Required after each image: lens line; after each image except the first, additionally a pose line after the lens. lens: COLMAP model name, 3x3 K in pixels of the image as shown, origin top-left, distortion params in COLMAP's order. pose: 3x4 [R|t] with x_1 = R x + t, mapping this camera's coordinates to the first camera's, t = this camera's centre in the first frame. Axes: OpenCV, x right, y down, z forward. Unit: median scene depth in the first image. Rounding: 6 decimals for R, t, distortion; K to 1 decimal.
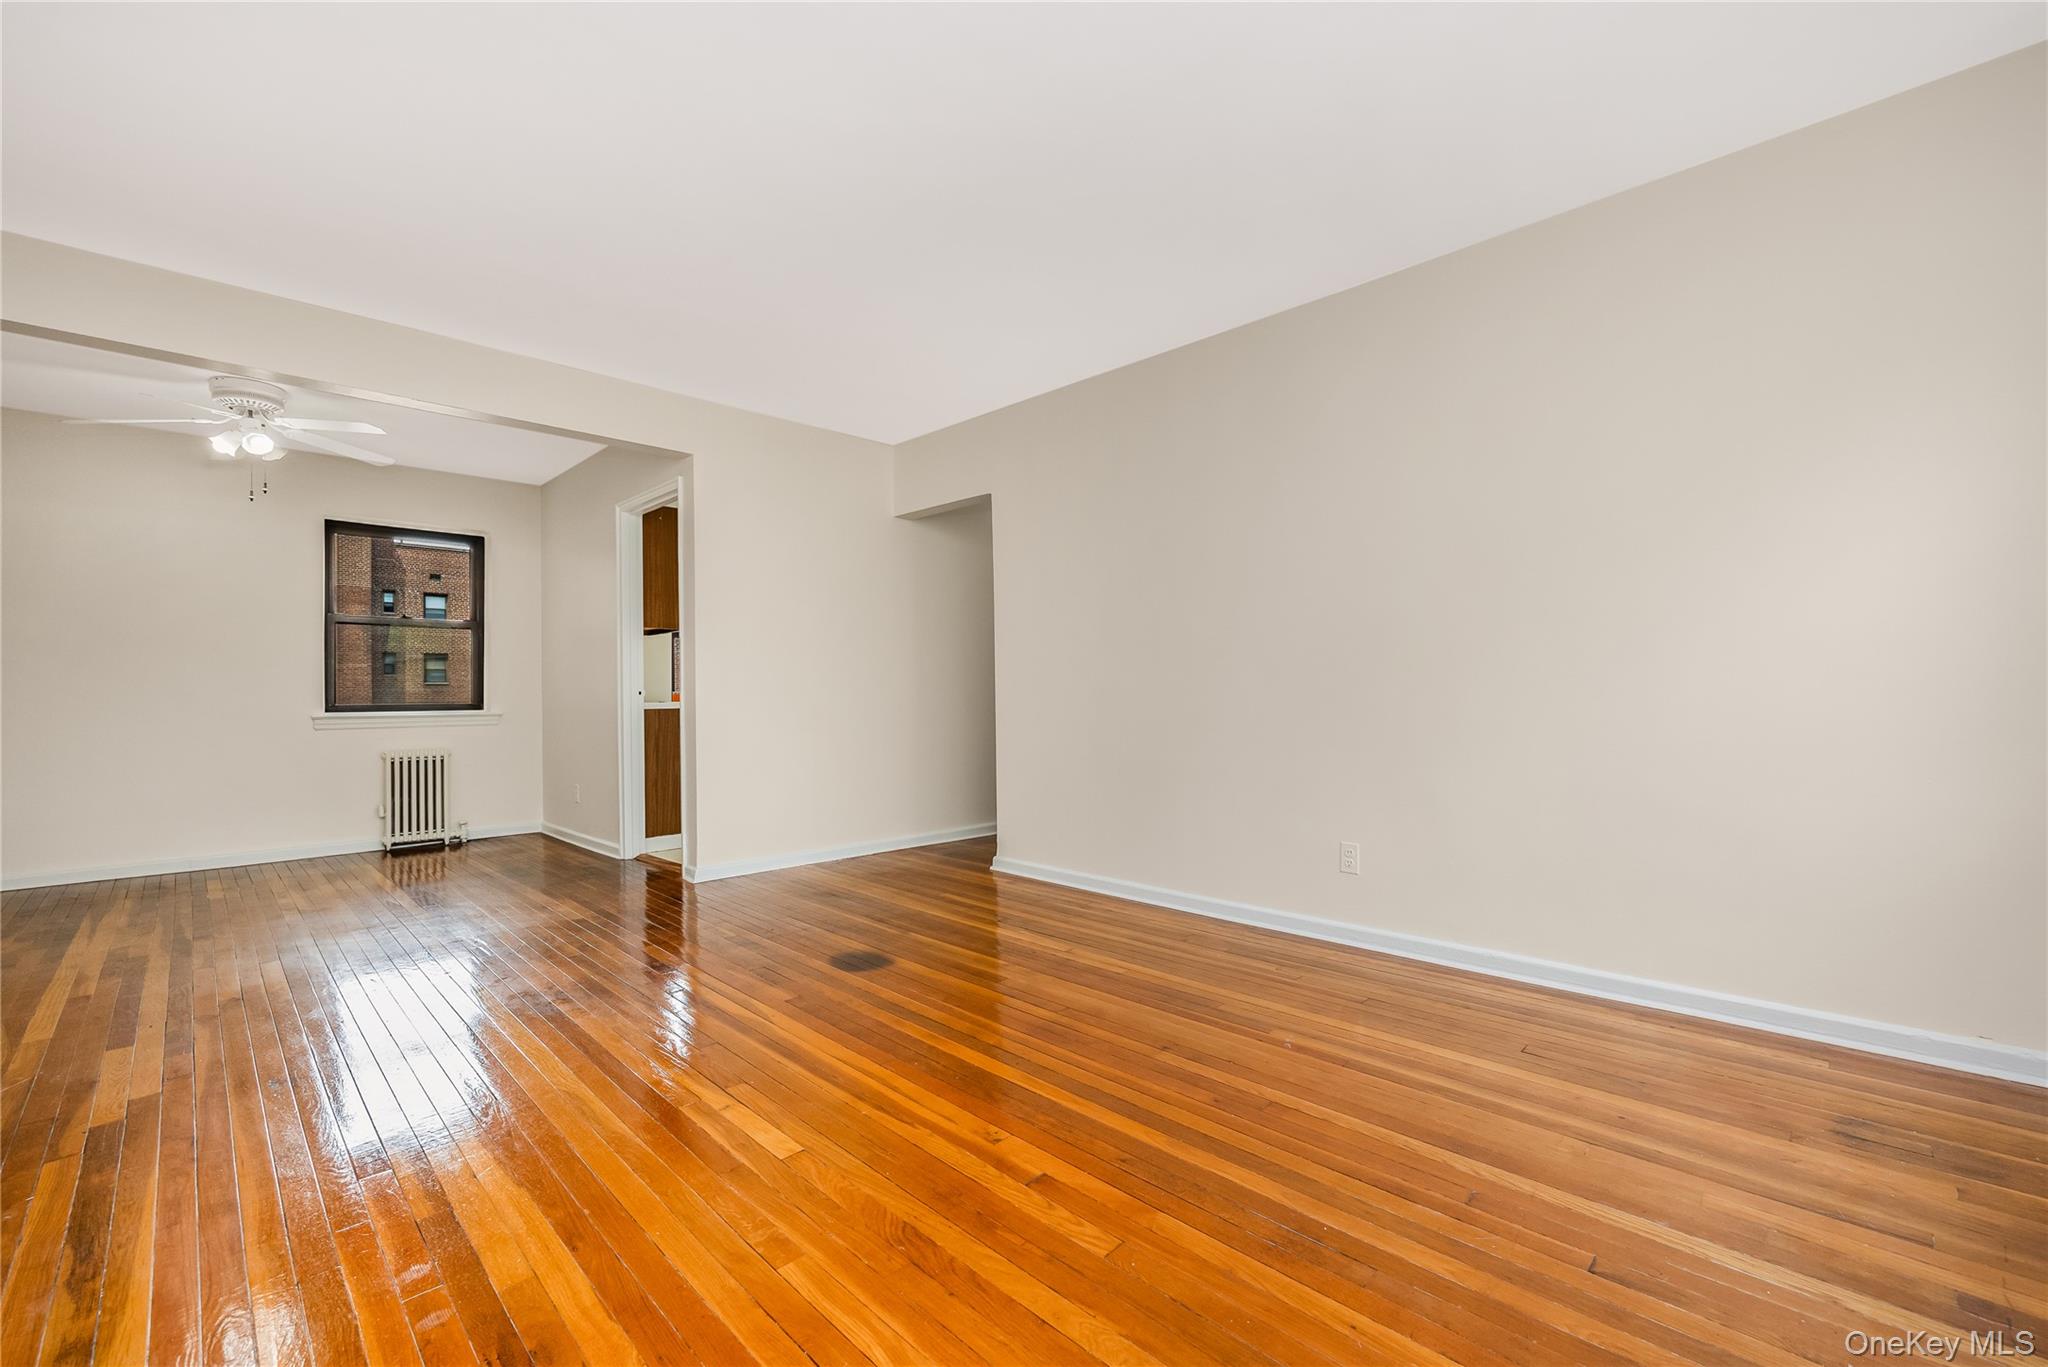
lens RADIAL K [[848.8, 0, 1024.0], [0, 848.8, 683.5], [0, 0, 1]] dist [-0.000734, 0.000000]
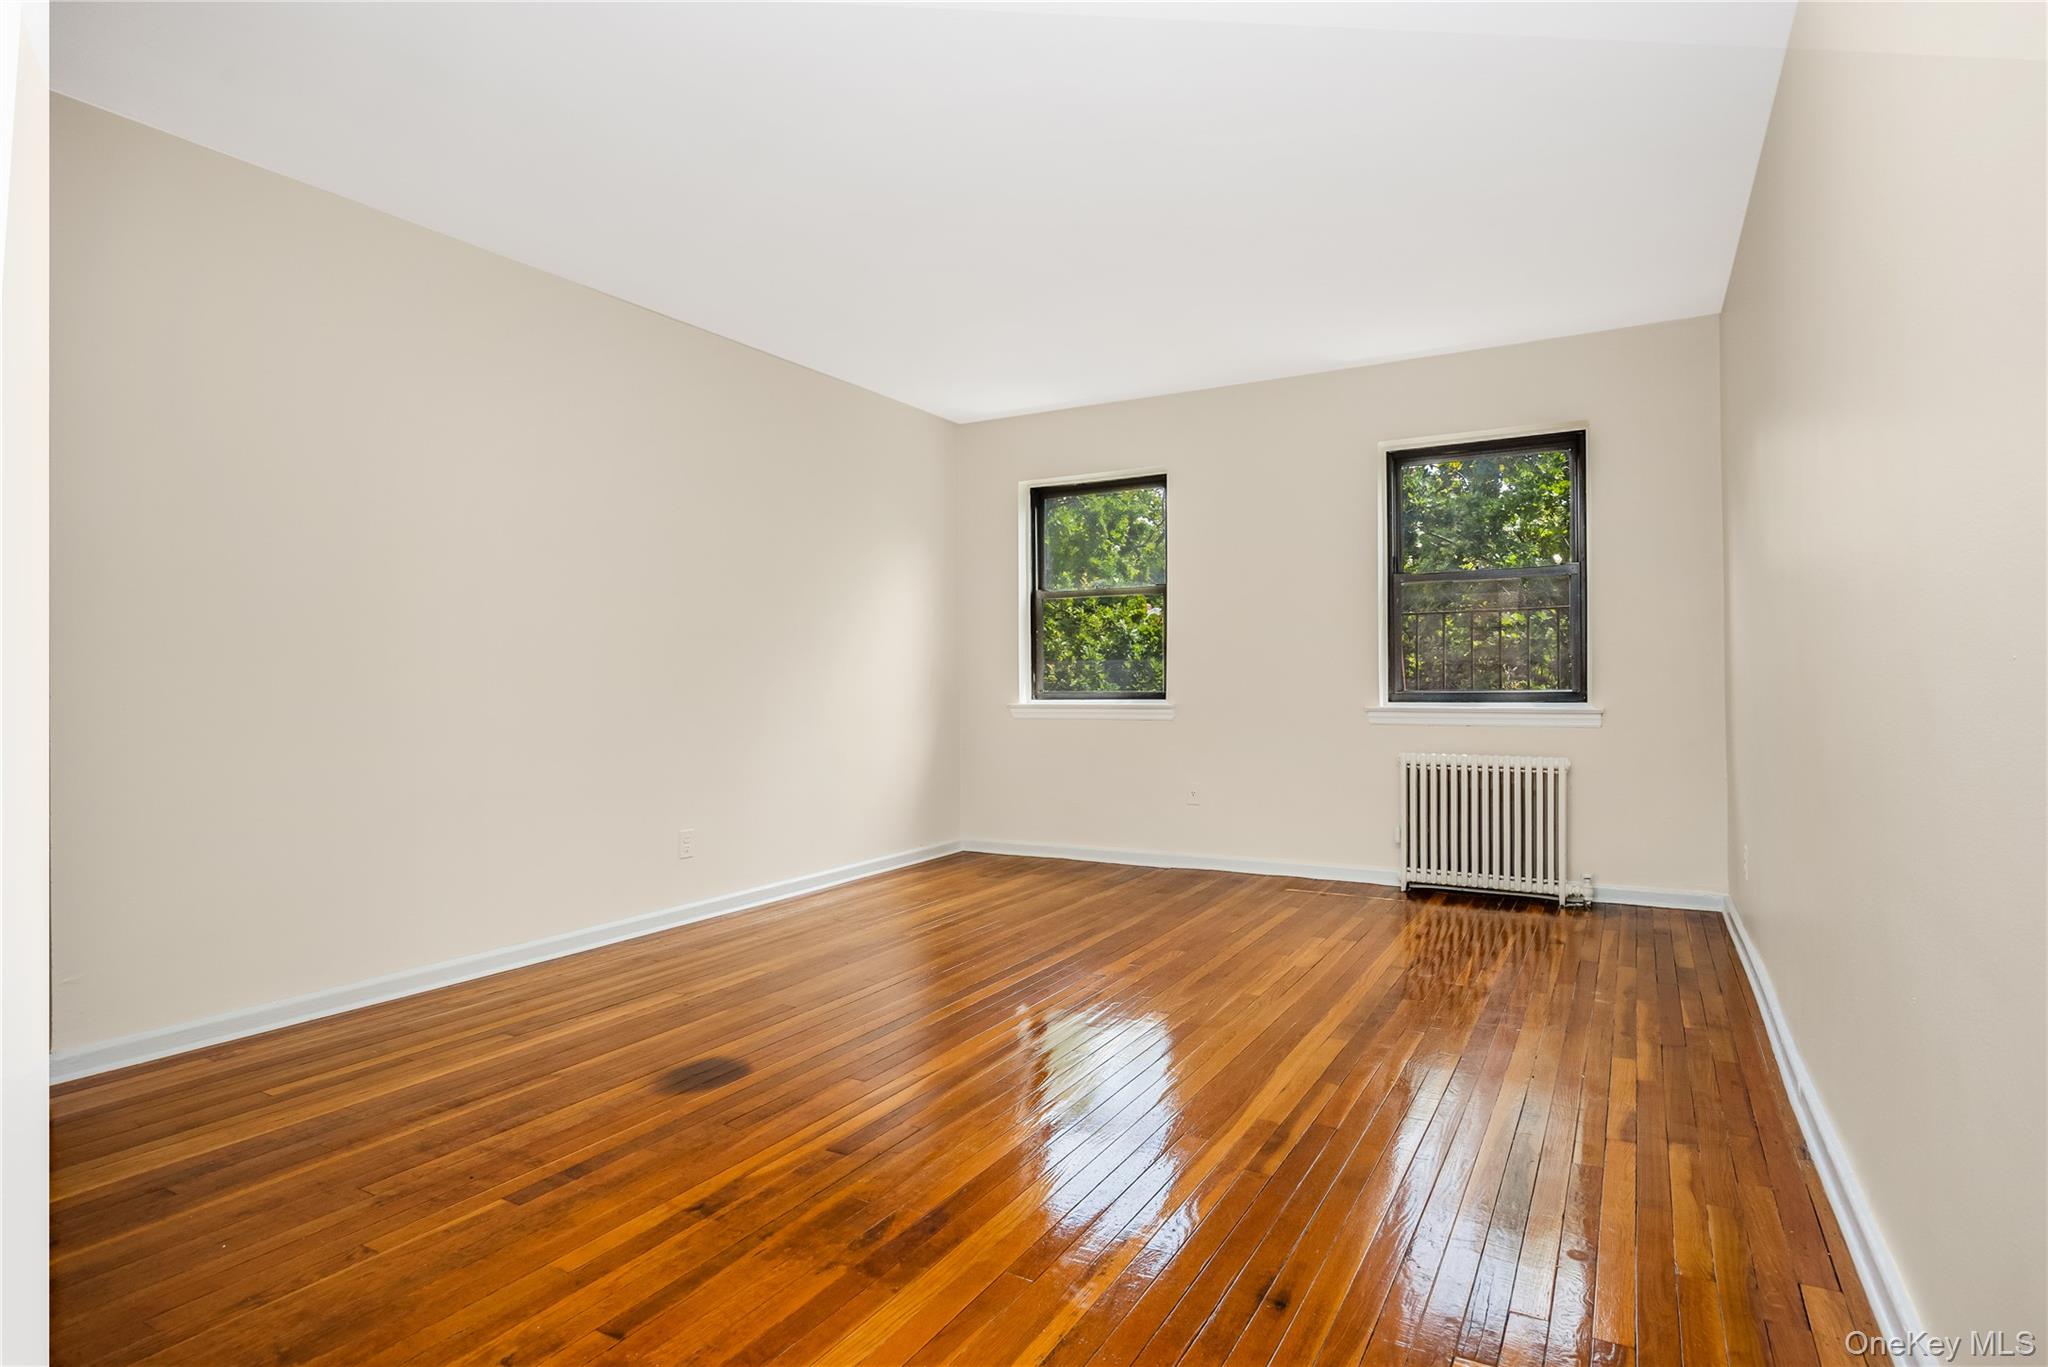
lens RADIAL K [[1034.3, 0, 1084.9], [0, 1034.3, 685.4], [0, 0, 1]] dist [-0.000660, -0.000800]
pose [[-0.295336, 0.009444, 0.955347, -0.658353], [0.002399, 0.999955, -0.009143, 0.009003], [-0.955390, -0.000409, -0.295345, 0.568386]]
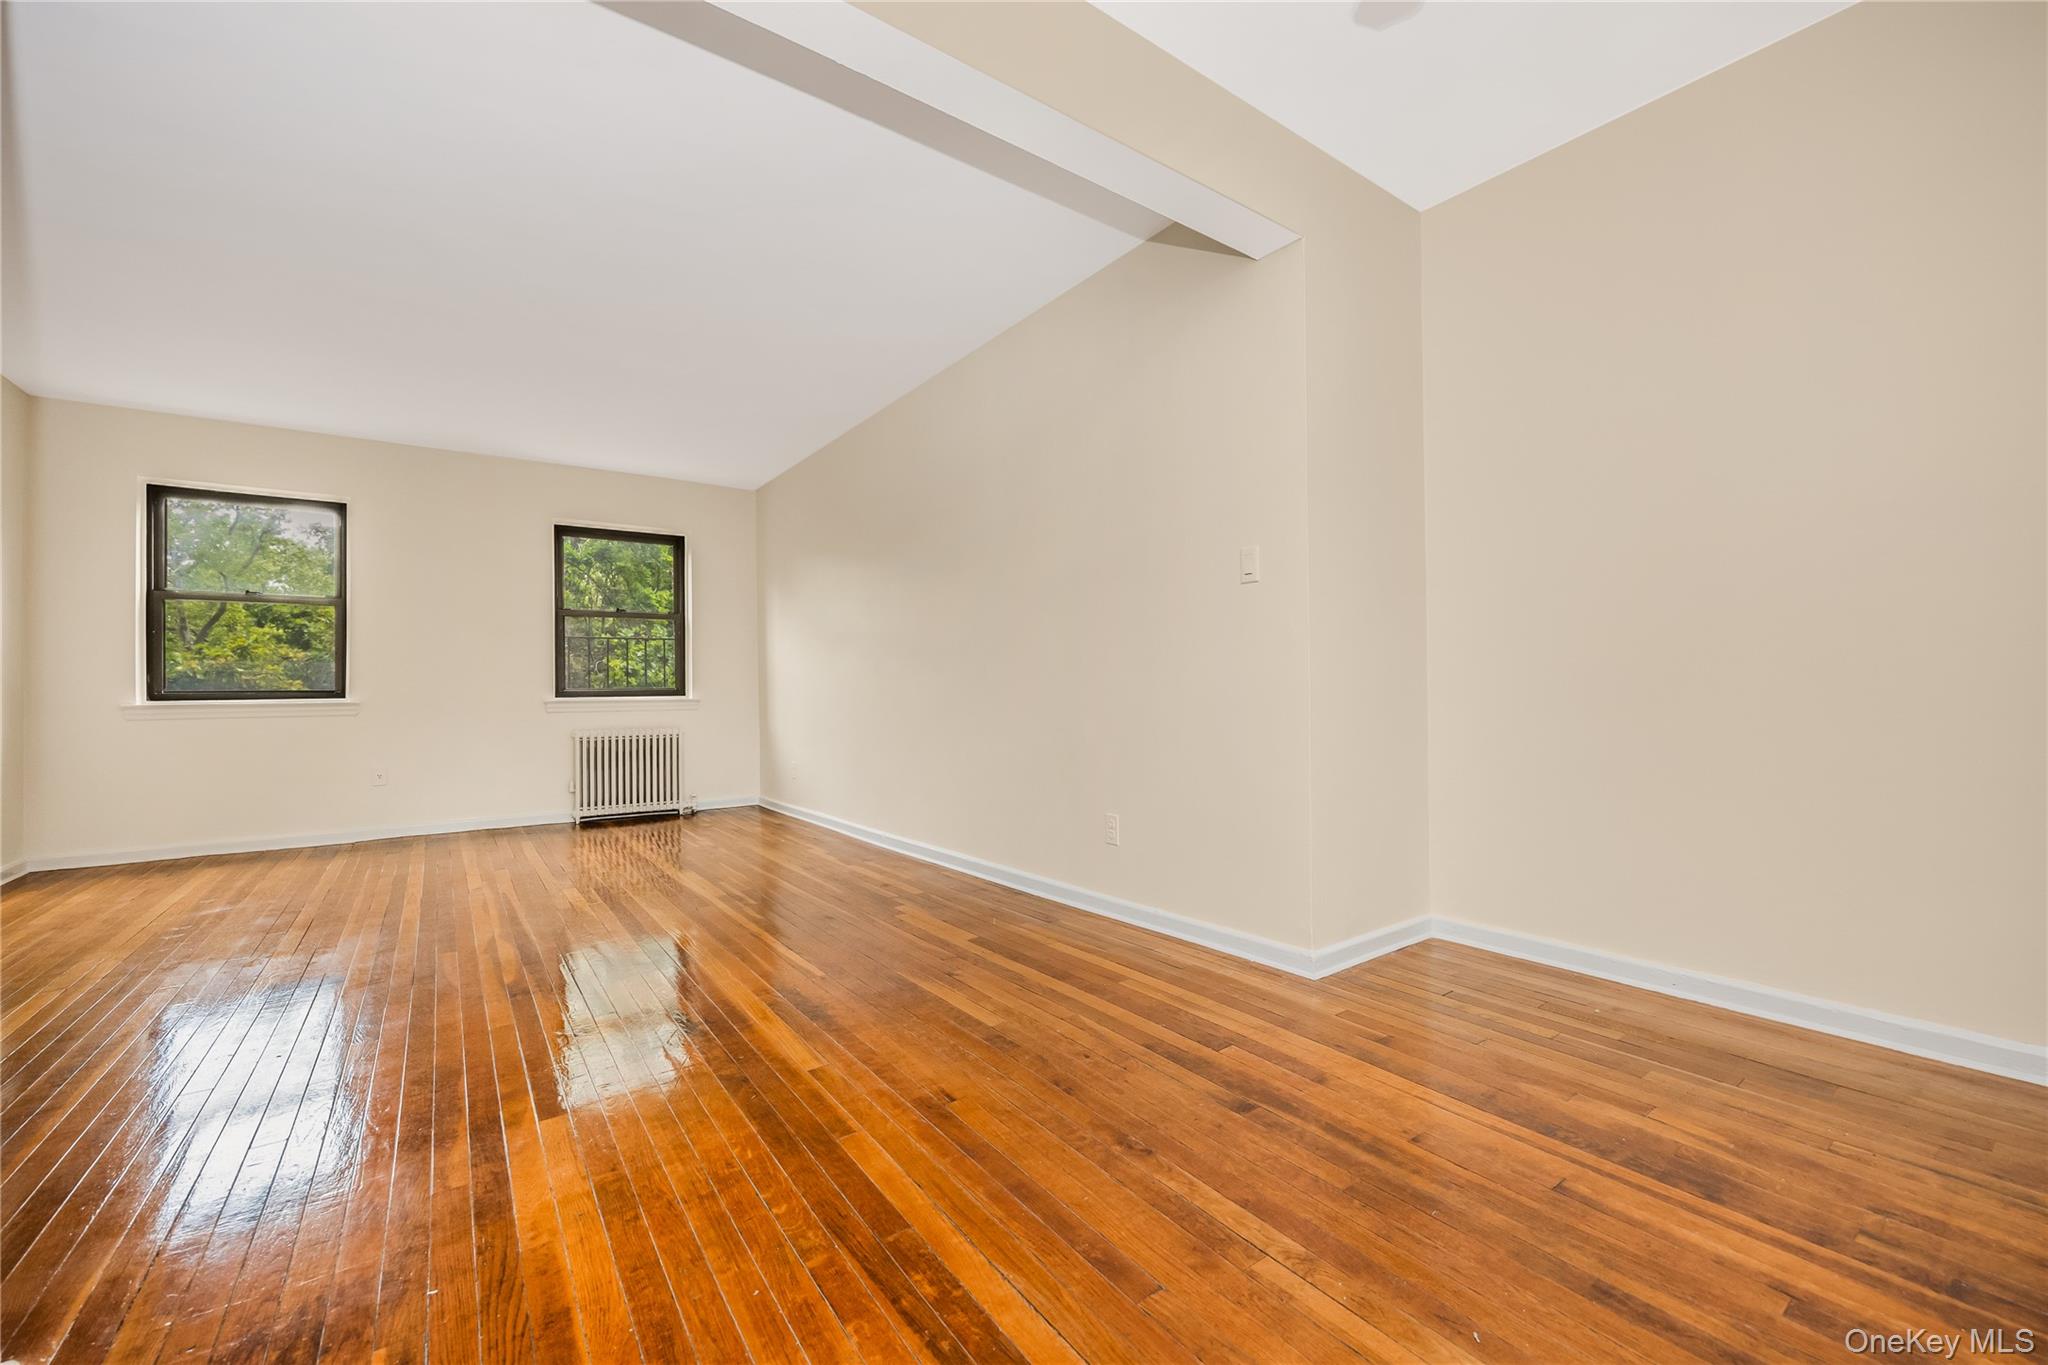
lens RADIAL K [[819.0, 0, 1024.0], [0, 819.0, 682.5], [0, 0, 1]] dist [-0.002537, -0.000374]
pose [[-0.987085, 0.026422, 0.158003, -0.616953], [0.023194, 0.999484, -0.022238, 0.035573], [-0.158509, -0.018286, -0.987188, 1.008311]]
